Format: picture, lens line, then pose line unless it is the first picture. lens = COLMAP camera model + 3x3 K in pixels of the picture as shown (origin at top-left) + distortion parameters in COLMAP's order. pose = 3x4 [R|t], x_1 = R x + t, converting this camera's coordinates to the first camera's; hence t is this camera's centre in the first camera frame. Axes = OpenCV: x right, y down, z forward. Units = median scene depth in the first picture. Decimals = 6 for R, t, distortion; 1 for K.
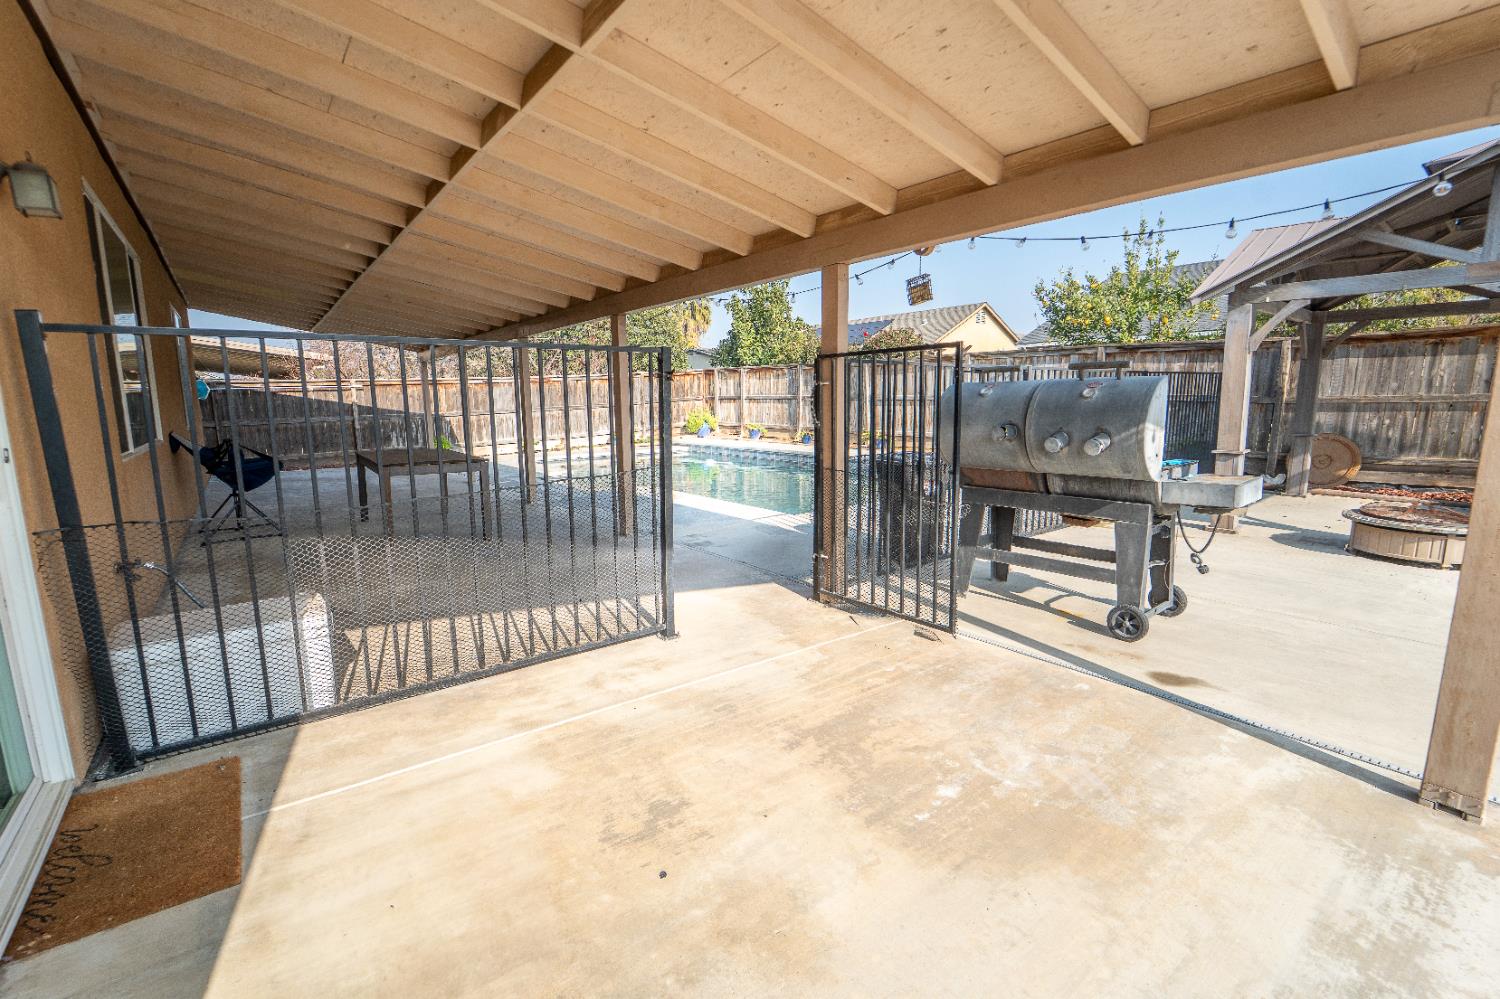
lens RADIAL K [[622.7, 0, 733.9], [0, 622.7, 499.8], [0, 0, 1]] dist [-0.000293, 0.000197]
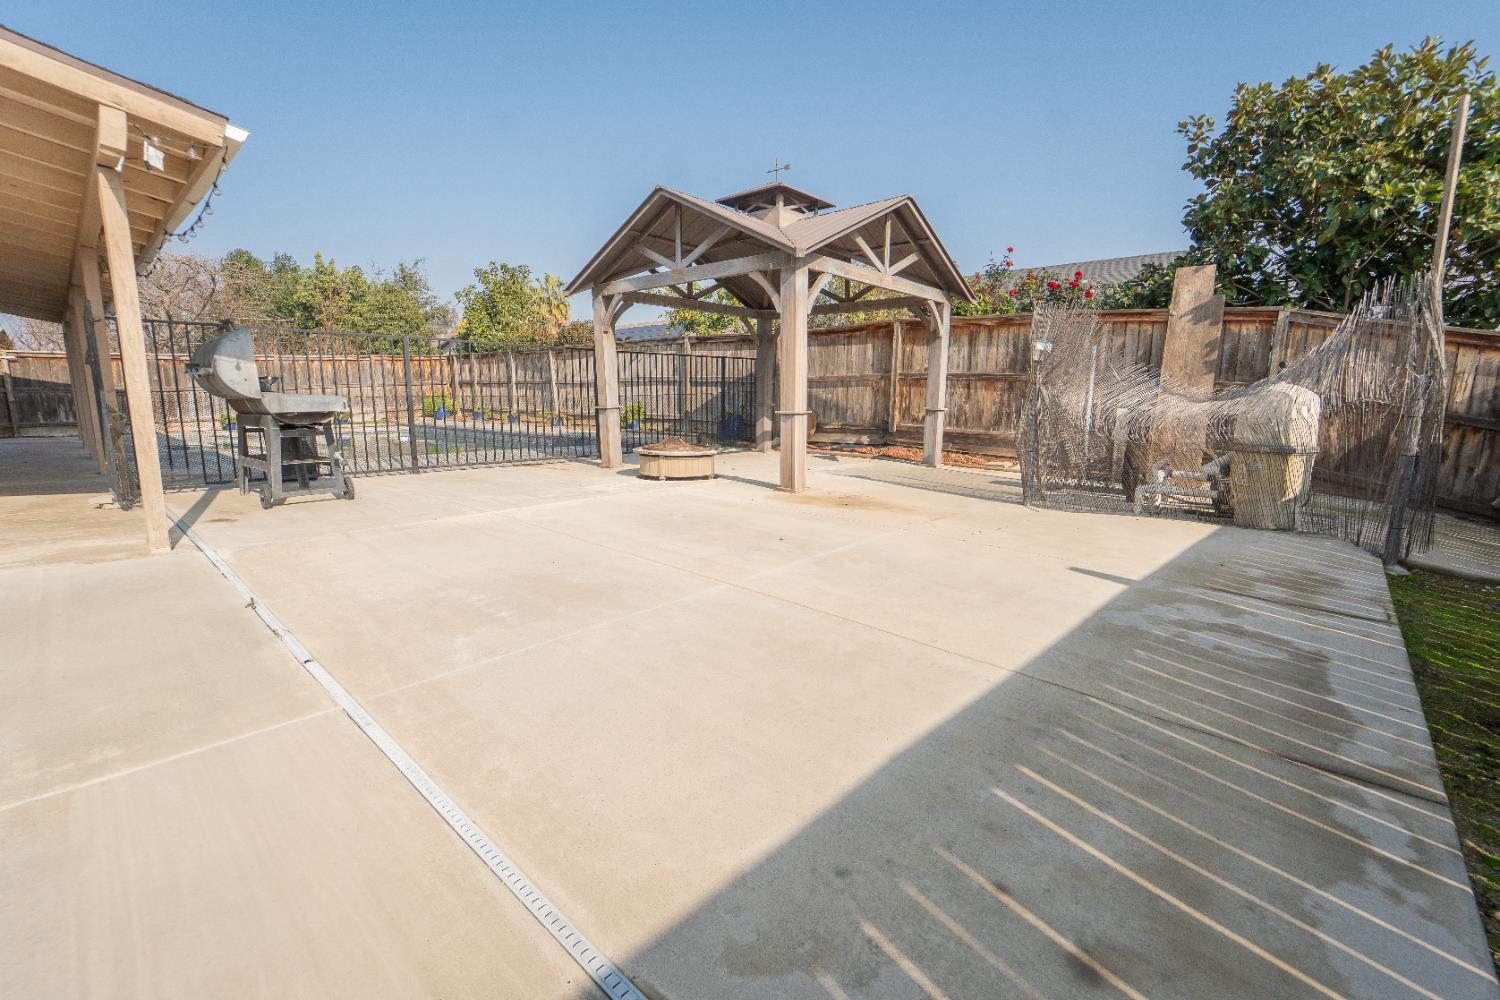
lens RADIAL K [[622.7, 0, 733.9], [0, 622.7, 500.3], [0, 0, 1]] dist [-0.000293, 0.000197]
pose [[0.986584, -0.009611, 0.162972, 0.288251], [0.009725, 0.999953, 0.000094, 0.042889], [-0.162965, 0.001492, 0.986631, -0.123219]]
